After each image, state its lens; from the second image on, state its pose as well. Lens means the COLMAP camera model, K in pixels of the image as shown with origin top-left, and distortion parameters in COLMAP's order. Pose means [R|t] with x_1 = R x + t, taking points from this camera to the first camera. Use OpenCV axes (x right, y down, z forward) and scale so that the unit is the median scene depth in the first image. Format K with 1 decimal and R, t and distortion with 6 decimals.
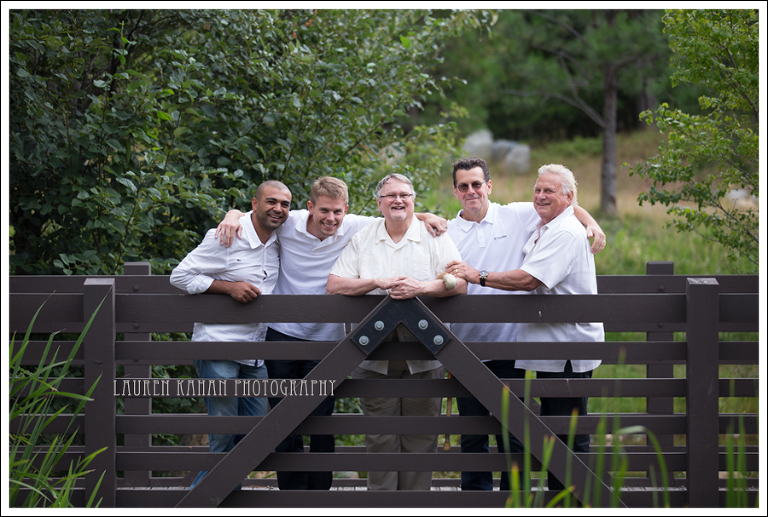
lens RADIAL K [[2713.4, 0, 386.0], [0, 2713.4, 258.9], [0, 0, 1]] dist [0.209253, 0.000000]
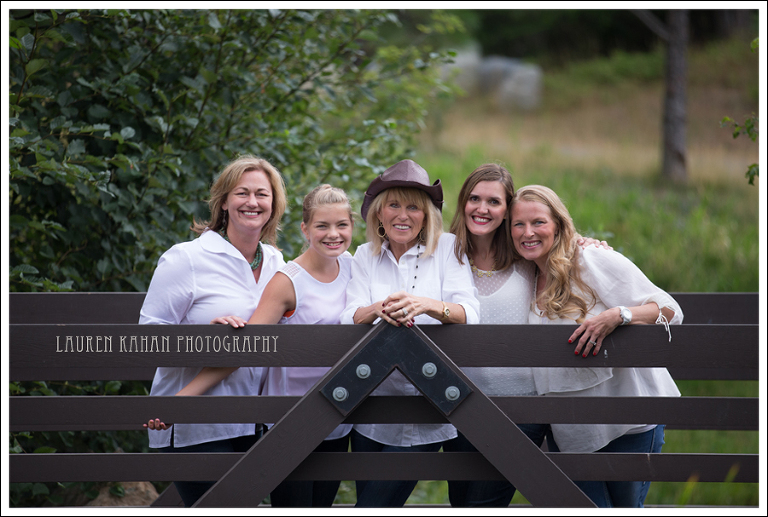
lens RADIAL K [[4379.3, 0, 381.6], [0, 4379.3, 256.4], [0, 0, 1]] dist [2.013624, 0.000000]
pose [[0.999845, 0.000771, 0.017612, -0.011369], [-0.000804, 0.999998, 0.001863, -0.003678], [-0.017611, -0.001877, 0.999843, -0.048194]]
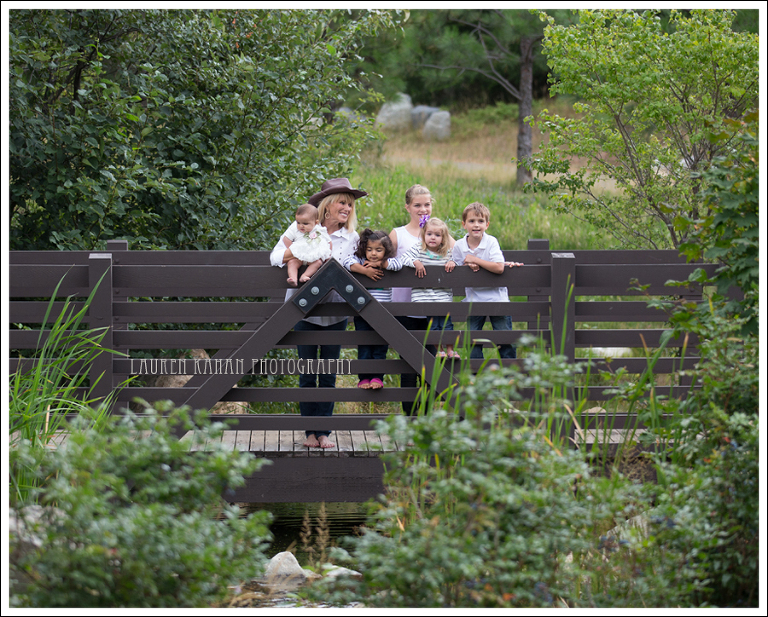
lens RADIAL K [[2872.8, 0, 382.4], [0, 2872.8, 309.4], [0, 0, 1]] dist [0.109495, 0.000000]
pose [[0.999581, -0.000138, 0.028957, -0.007143], [-0.000684, 0.999597, 0.028370, -0.003489], [-0.028949, -0.028378, 0.999178, -0.260310]]
